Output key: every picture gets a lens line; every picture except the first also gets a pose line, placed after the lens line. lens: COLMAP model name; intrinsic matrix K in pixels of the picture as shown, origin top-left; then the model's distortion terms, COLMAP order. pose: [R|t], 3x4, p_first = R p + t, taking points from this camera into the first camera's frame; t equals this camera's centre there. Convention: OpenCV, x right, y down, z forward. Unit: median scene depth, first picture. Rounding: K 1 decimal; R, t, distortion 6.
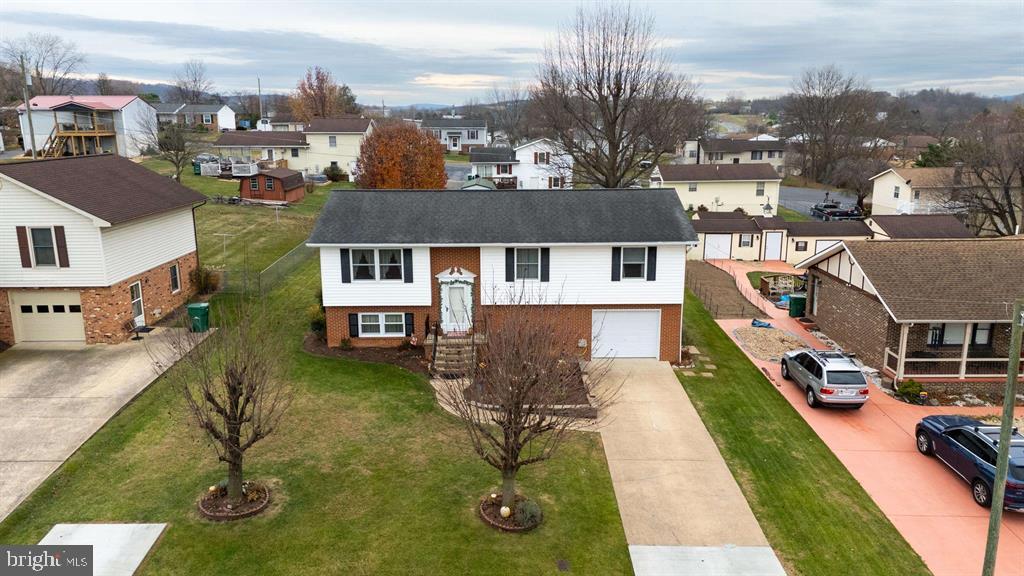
lens RADIAL K [[751.9, 0, 513.5], [0, 751.9, 288.0], [0, 0, 1]] dist [0.103496, -0.122808]
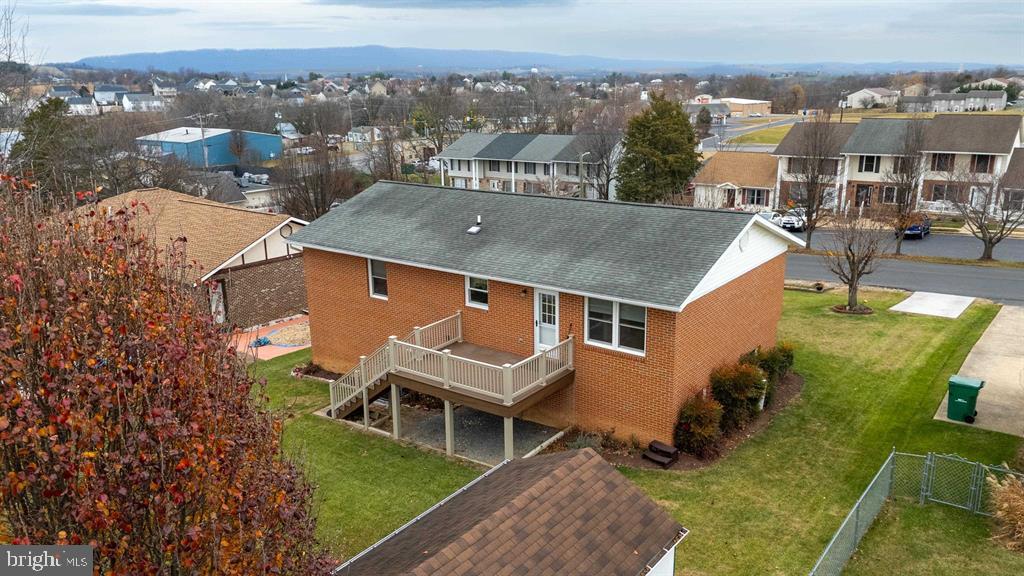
lens RADIAL K [[751.9, 0, 513.5], [0, 751.9, 288.0], [0, 0, 1]] dist [0.103496, -0.122808]
pose [[-0.796564, -0.134857, 0.589321, -0.512803], [0.153150, 0.897992, 0.412498, -0.399469], [-0.584834, 0.418835, -0.694655, 1.735098]]
